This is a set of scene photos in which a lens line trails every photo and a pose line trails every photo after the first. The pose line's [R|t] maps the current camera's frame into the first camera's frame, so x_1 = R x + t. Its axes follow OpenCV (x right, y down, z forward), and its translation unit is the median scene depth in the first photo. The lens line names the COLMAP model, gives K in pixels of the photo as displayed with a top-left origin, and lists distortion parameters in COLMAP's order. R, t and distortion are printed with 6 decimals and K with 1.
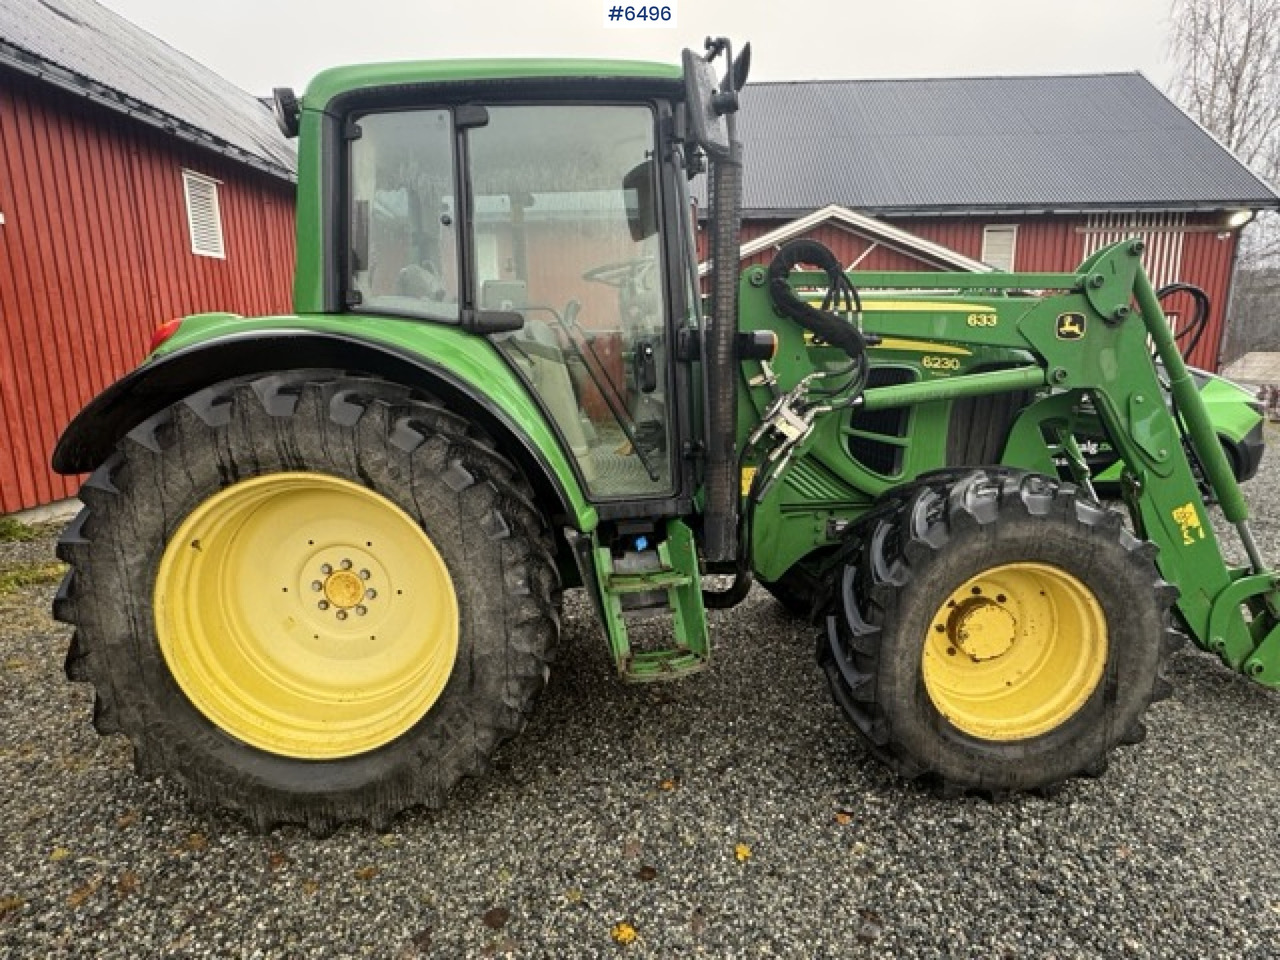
lens RADIAL K [[886.1, 0, 640.0], [0, 886.1, 480.0], [0, 0, 1]] dist [0.042732, -0.055297]
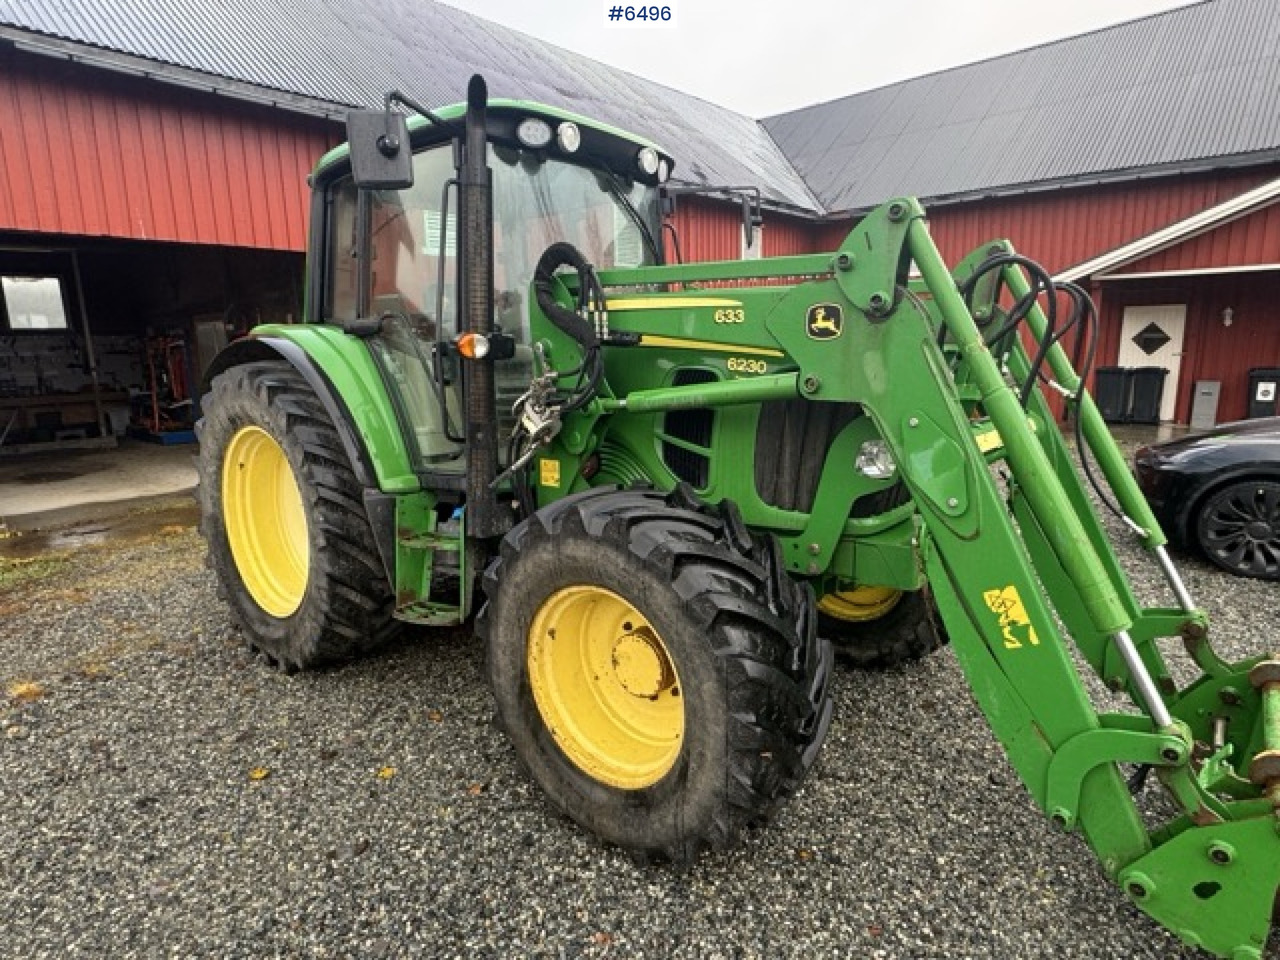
lens RADIAL K [[886.1, 0, 640.0], [0, 886.1, 480.0], [0, 0, 1]] dist [0.042732, -0.055297]
pose [[0.648384, 0.116962, -0.752275, 0.975832], [-0.107274, 0.992306, 0.061823, -0.066363], [0.753718, 0.040614, 0.655942, 0.379629]]
